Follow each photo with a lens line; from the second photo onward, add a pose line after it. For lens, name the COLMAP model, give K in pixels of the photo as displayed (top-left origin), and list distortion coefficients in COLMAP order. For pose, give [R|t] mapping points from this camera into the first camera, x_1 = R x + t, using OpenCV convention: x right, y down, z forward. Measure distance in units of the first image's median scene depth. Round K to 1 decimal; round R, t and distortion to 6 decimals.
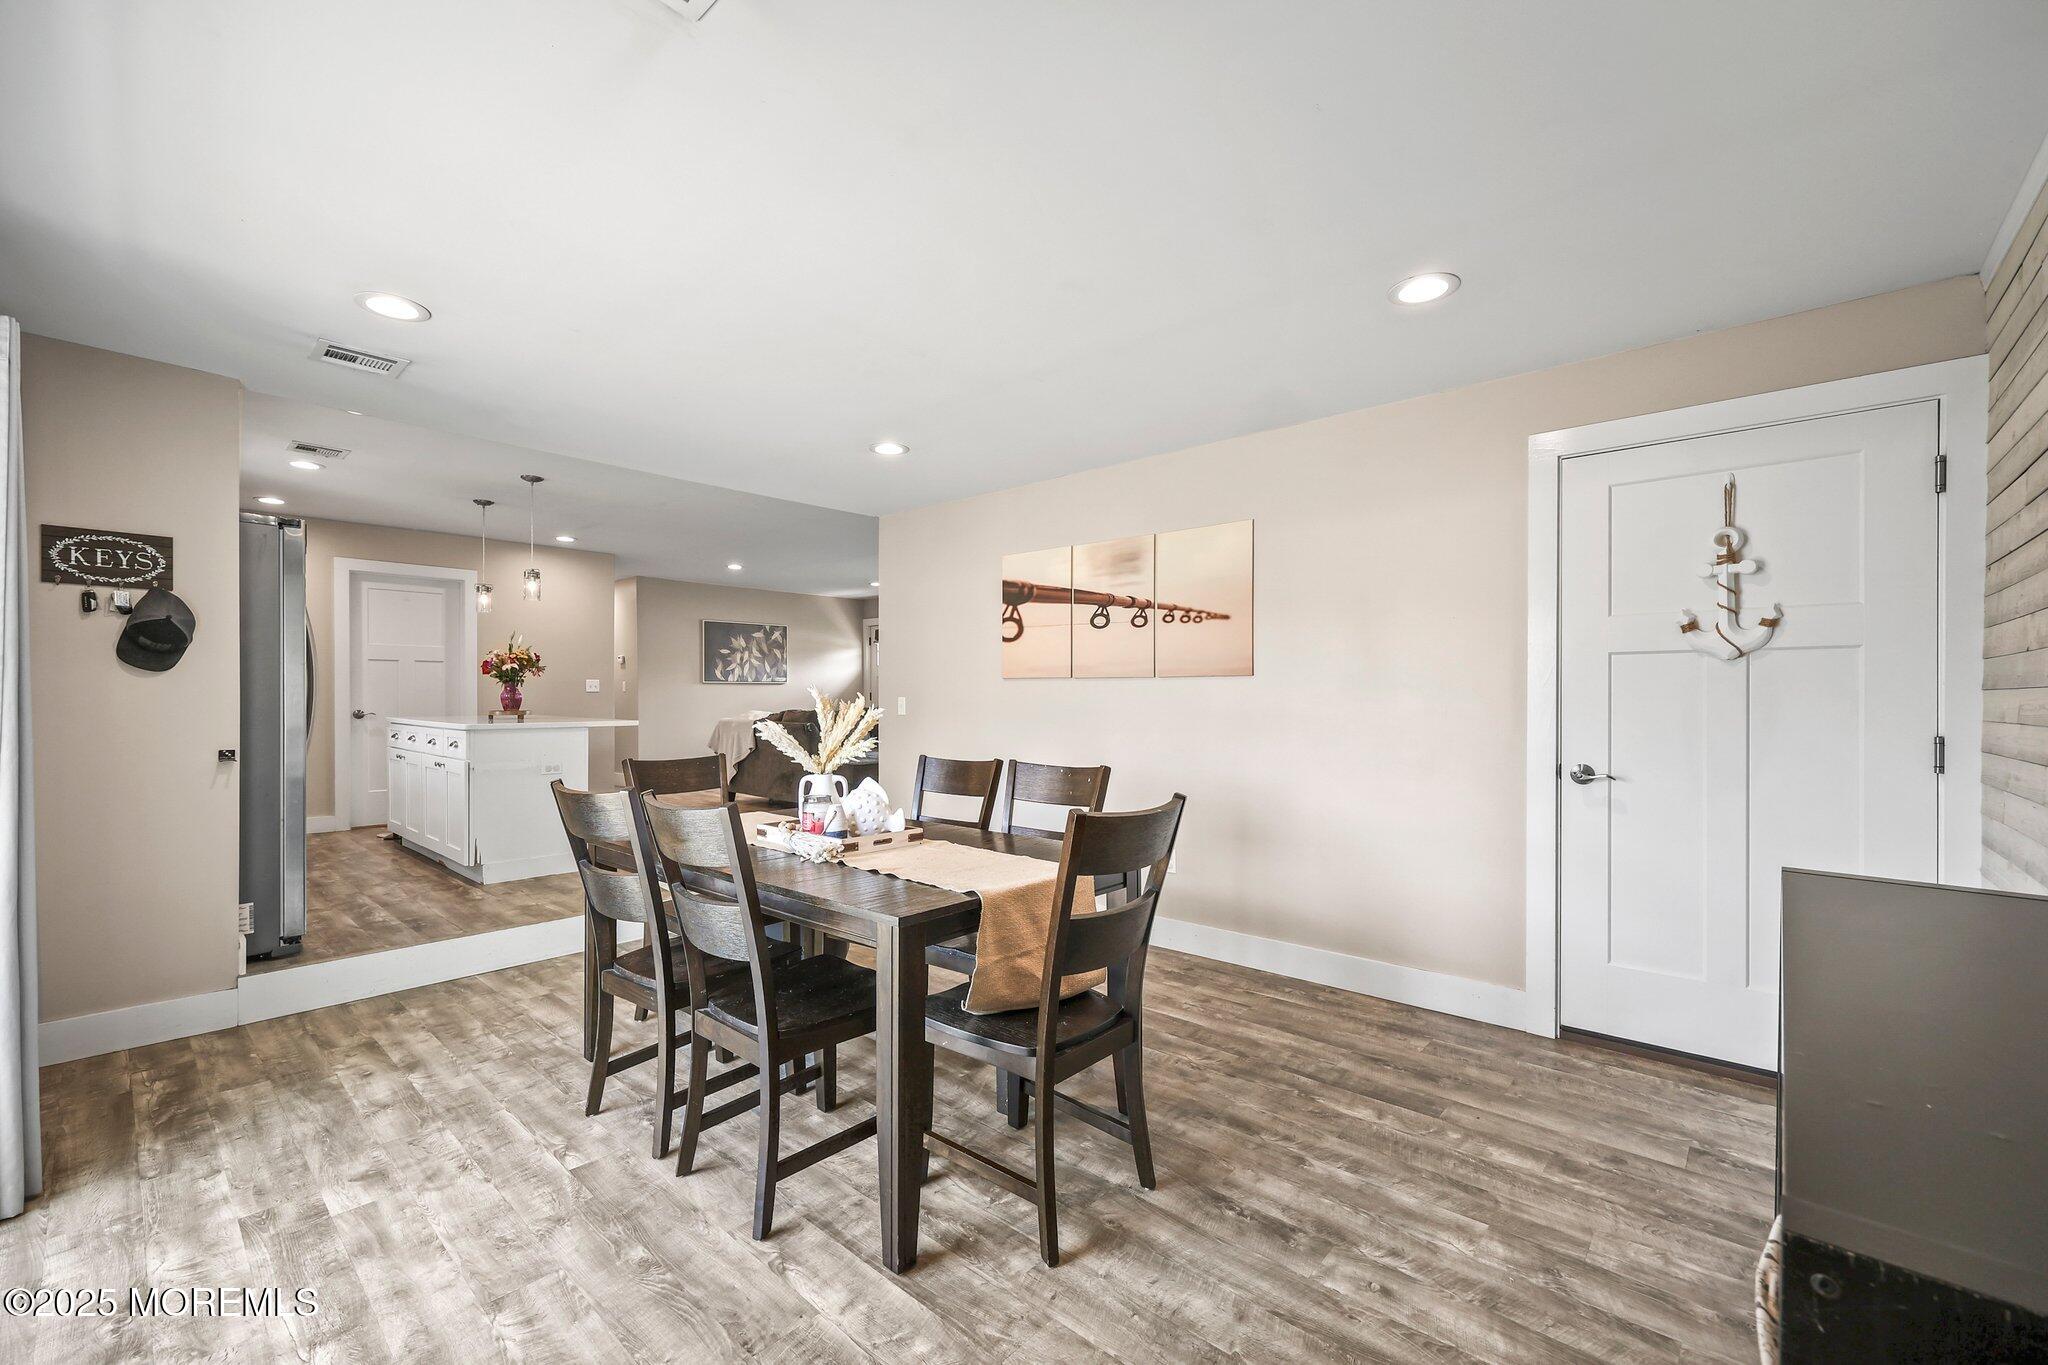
lens RADIAL K [[827.6, 0, 1025.6], [0, 827.6, 697.3], [0, 0, 1]] dist [0.000851, -0.000265]
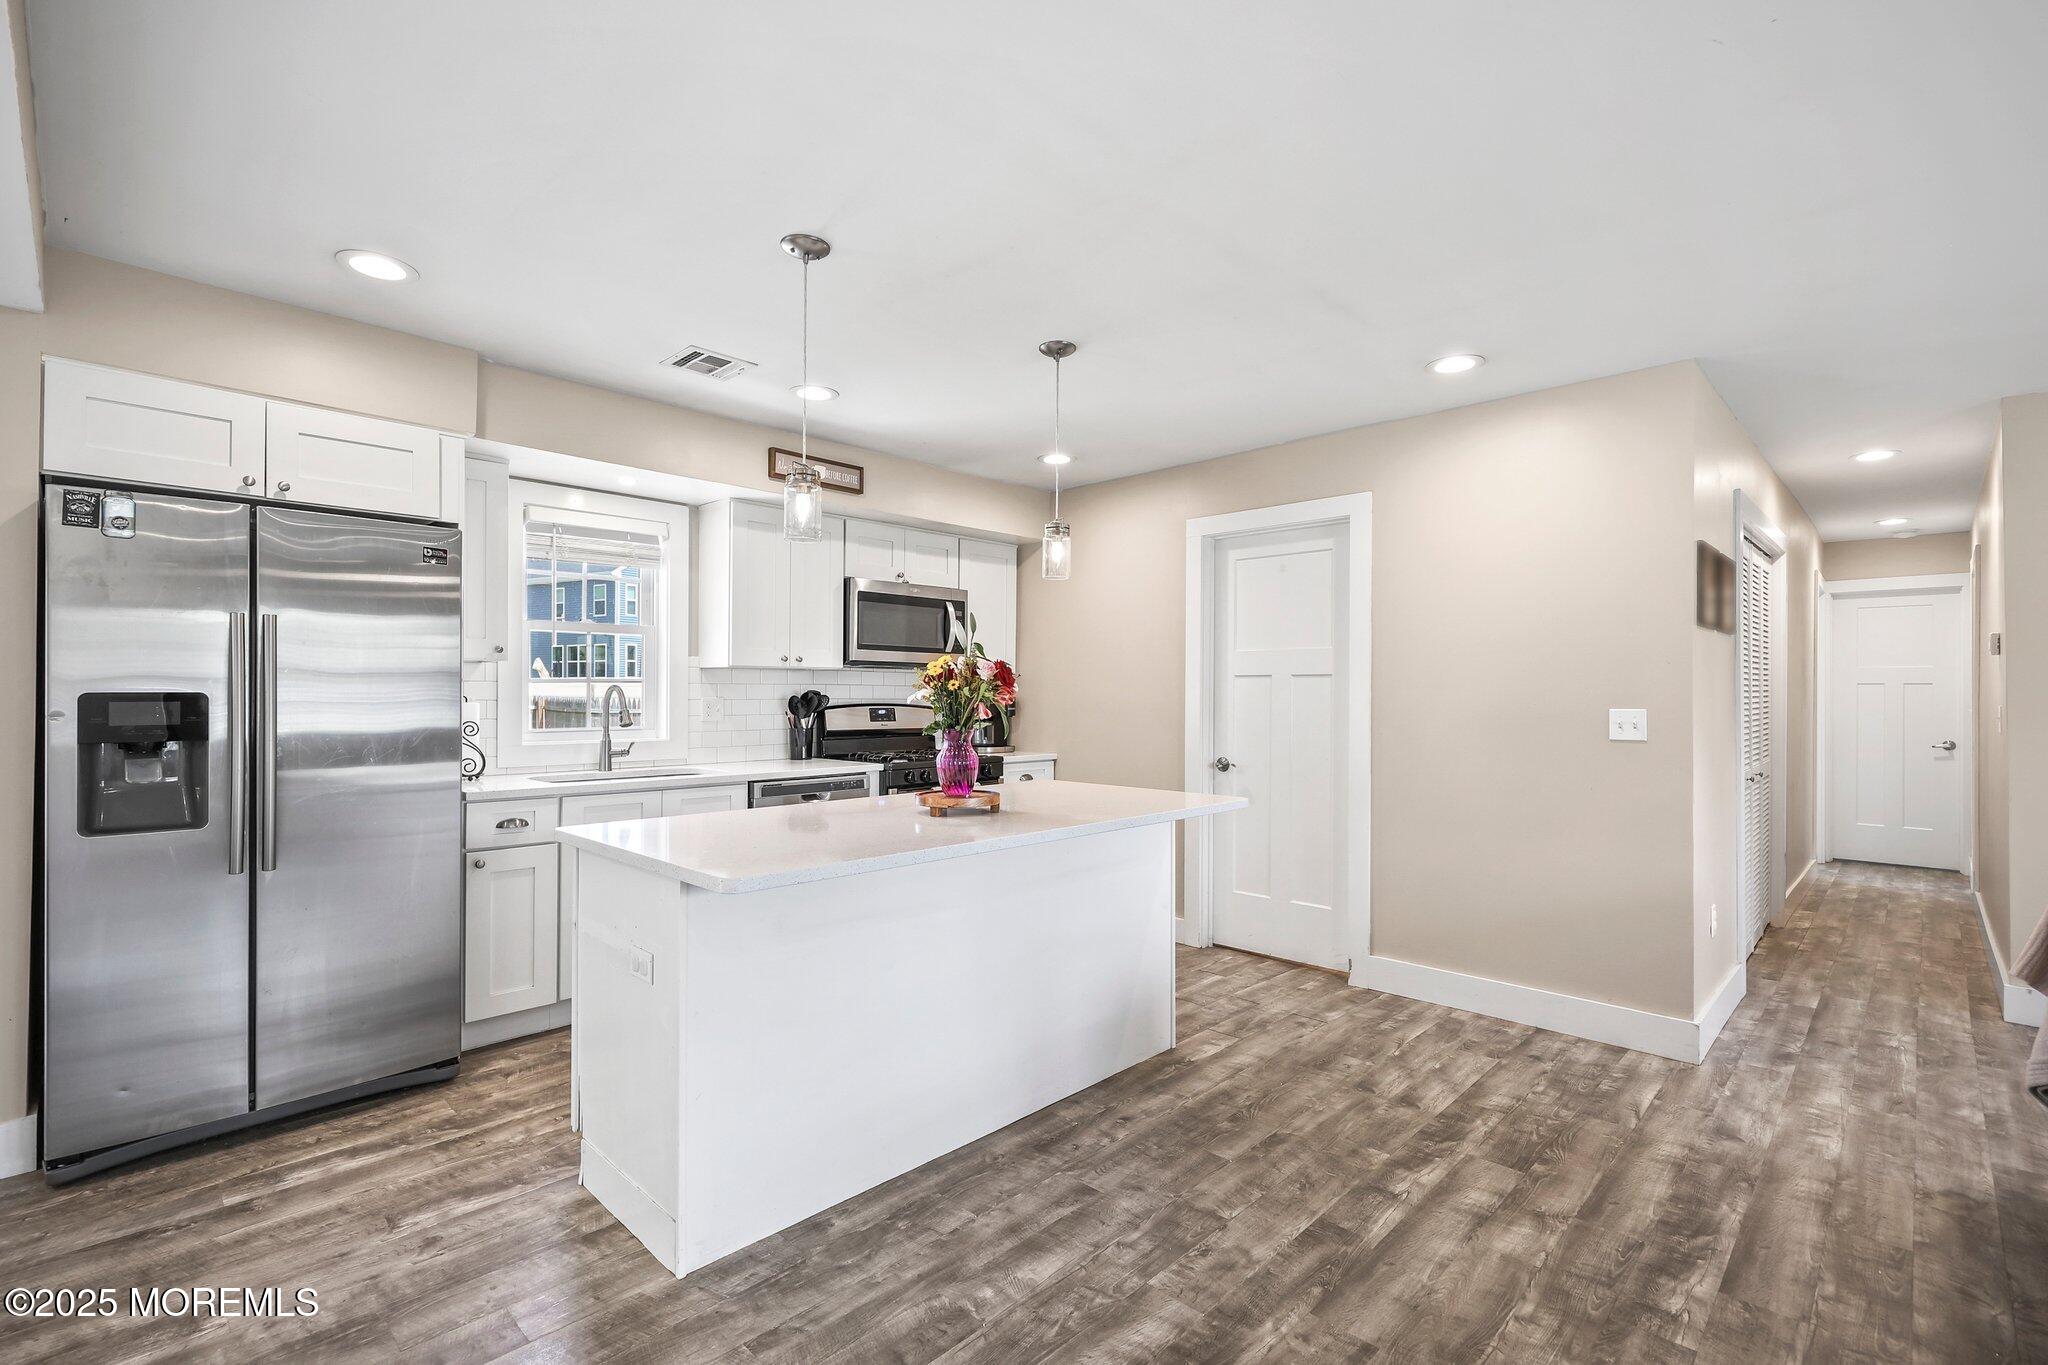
lens RADIAL K [[937.0, 0, 1042.4], [0, 937.0, 671.9], [0, 0, 1]] dist [0.003189, -0.000229]
pose [[-0.033588, -0.025052, -0.999122, -0.140127], [-0.004667, 0.999679, -0.024909, -0.043422], [0.999425, 0.003826, -0.033694, 1.269113]]
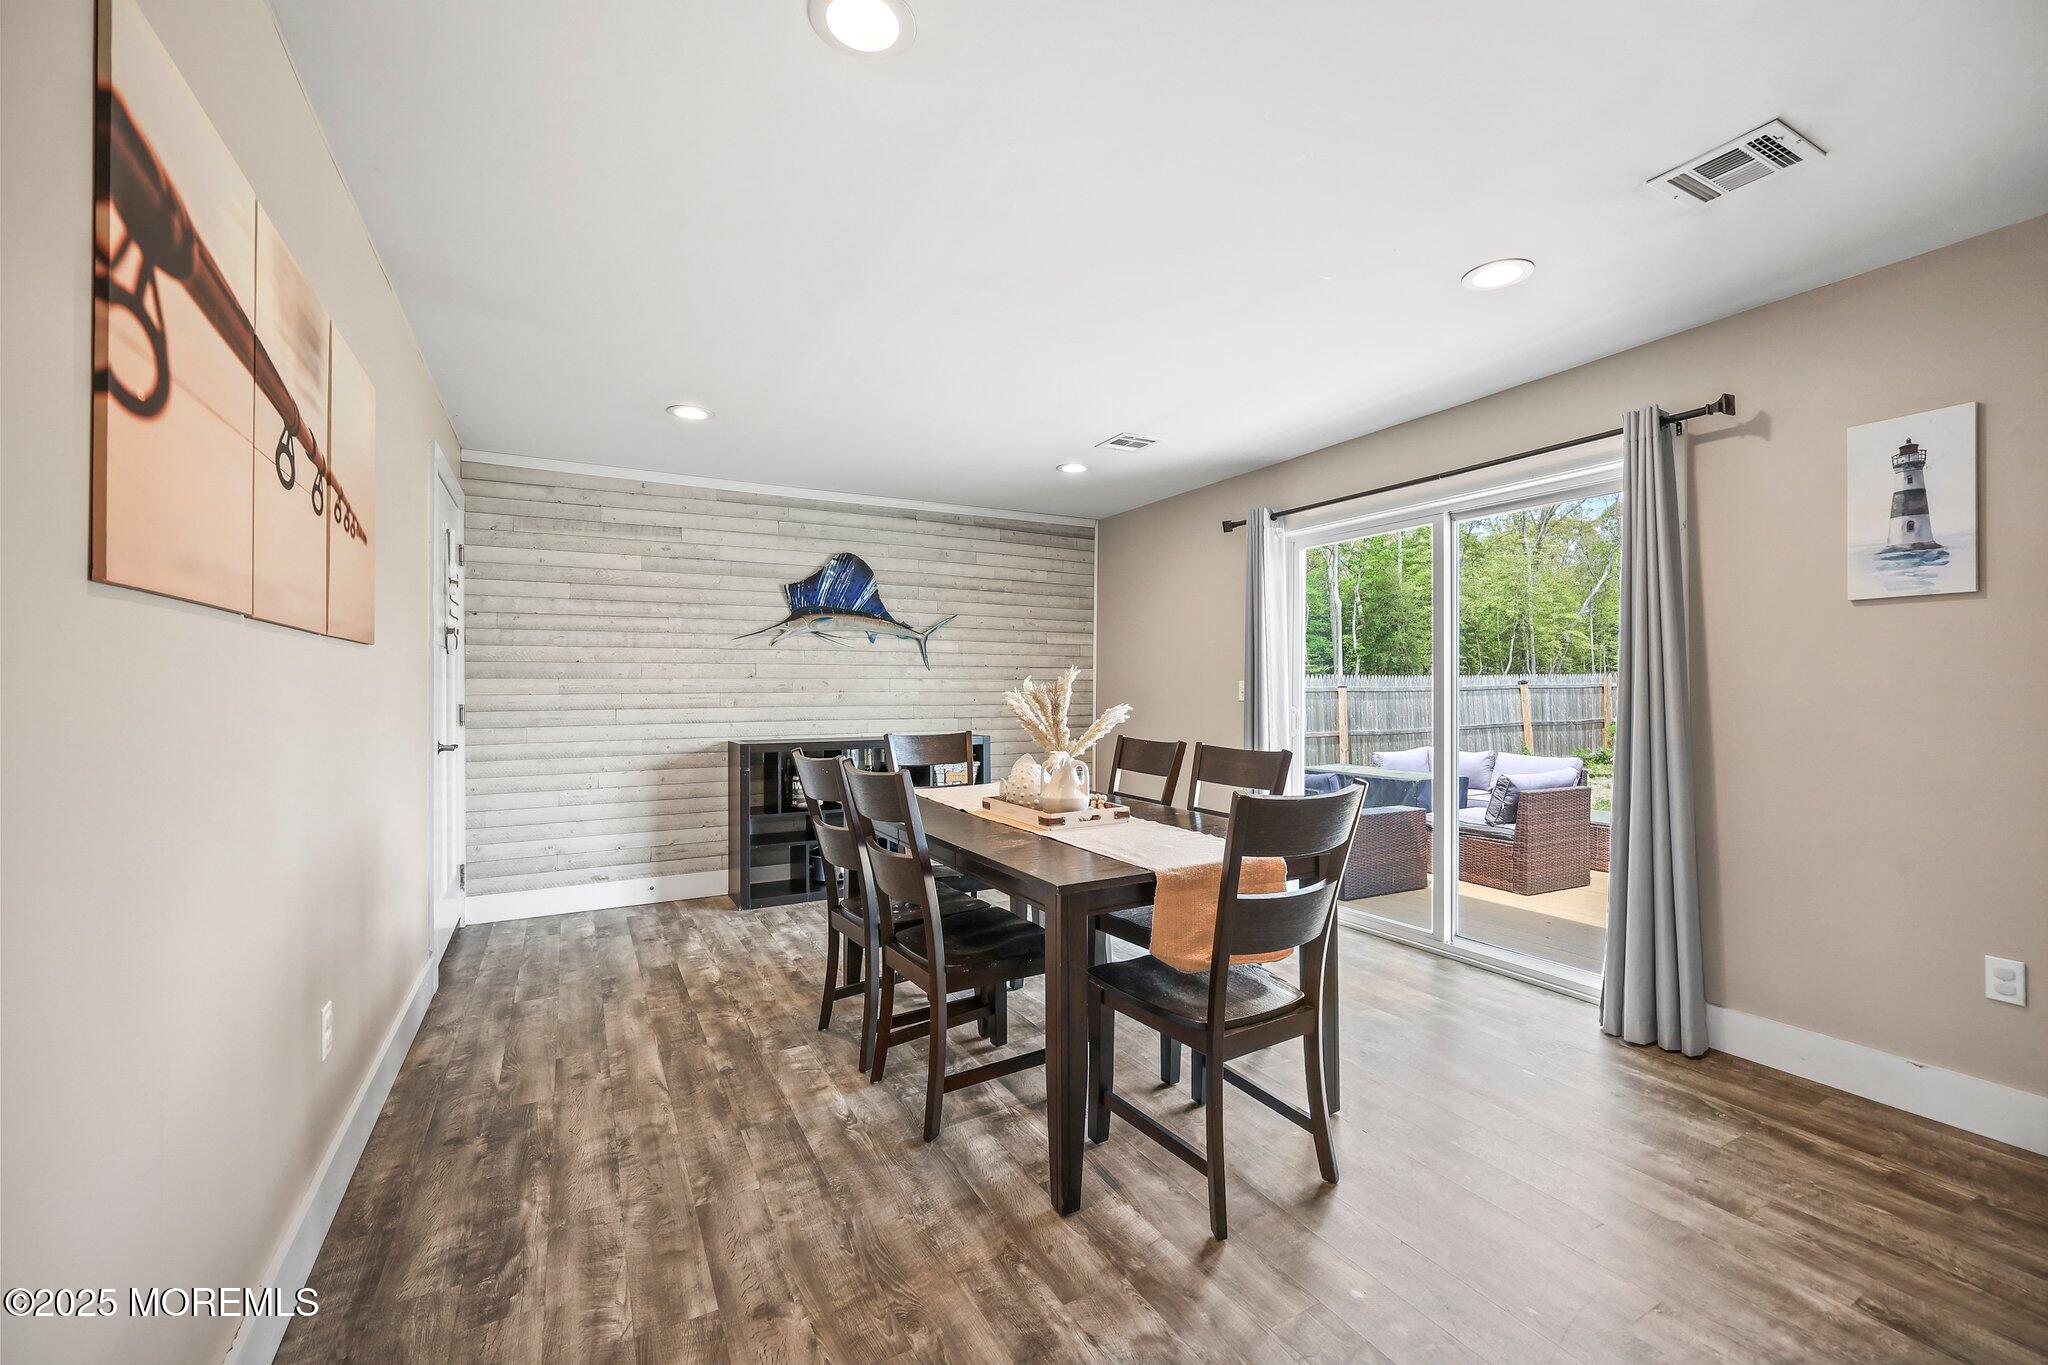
lens RADIAL K [[827.6, 0, 1027.4], [0, 827.6, 673.2], [0, 0, 1]] dist [0.000851, -0.000265]
pose [[-0.944247, 0.005534, 0.329191, -0.304646], [0.001455, 0.999919, -0.012635, 0.002079], [-0.329234, -0.011451, -0.944179, 1.128117]]
